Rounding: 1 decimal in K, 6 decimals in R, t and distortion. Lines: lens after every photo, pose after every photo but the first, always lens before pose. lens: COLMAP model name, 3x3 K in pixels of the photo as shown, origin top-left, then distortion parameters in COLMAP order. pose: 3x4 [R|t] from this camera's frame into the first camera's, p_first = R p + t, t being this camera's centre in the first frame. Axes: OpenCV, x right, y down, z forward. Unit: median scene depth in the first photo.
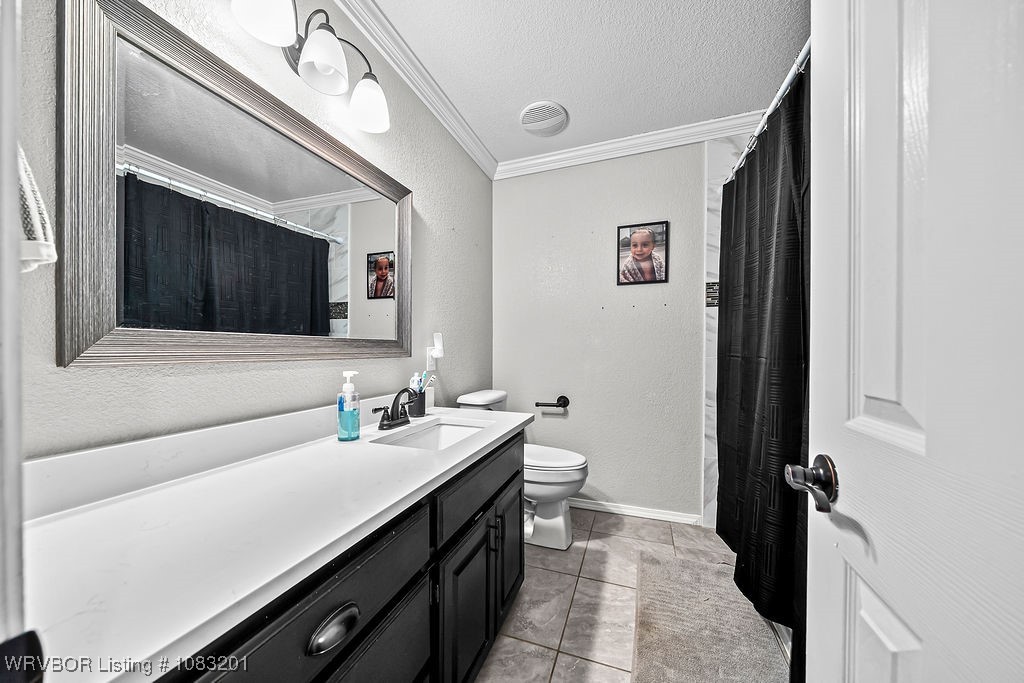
lens RADIAL K [[351.0, 0, 511.5], [0, 351.0, 348.5], [0, 0, 1]] dist [-0.006643, 0.000269]
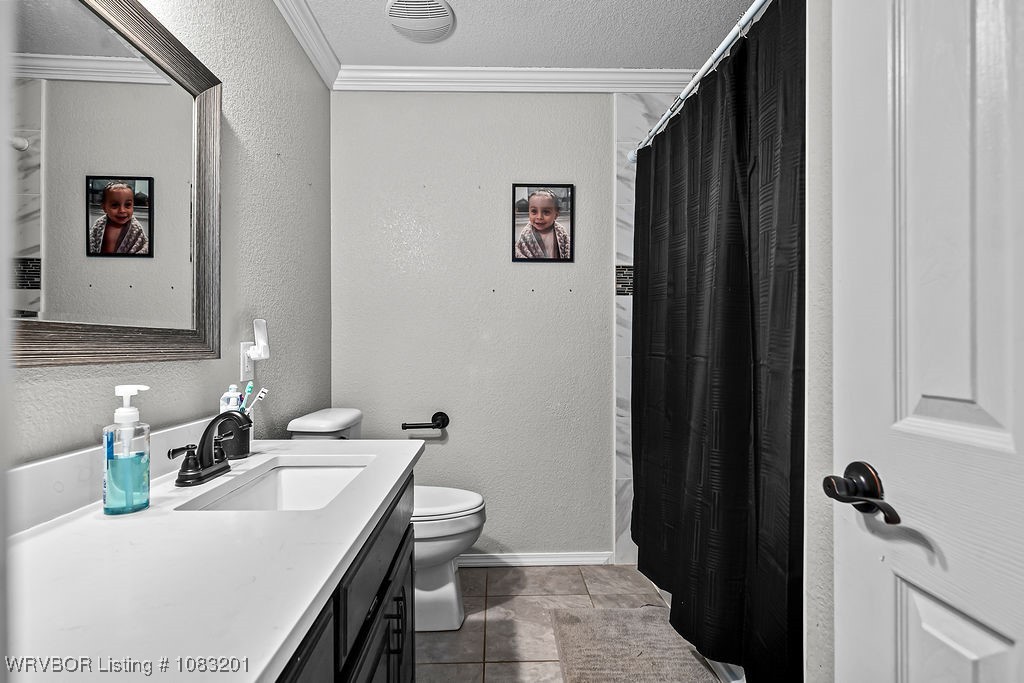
lens RADIAL K [[487.6, 0, 509.0], [0, 487.6, 342.6], [0, 0, 1]] dist [-0.004002, 0.003613]
pose [[0.927875, 0.005207, 0.372854, -0.124892], [-0.002881, 0.999973, -0.006795, 0.000986], [-0.372879, 0.005230, 0.927865, 0.044527]]
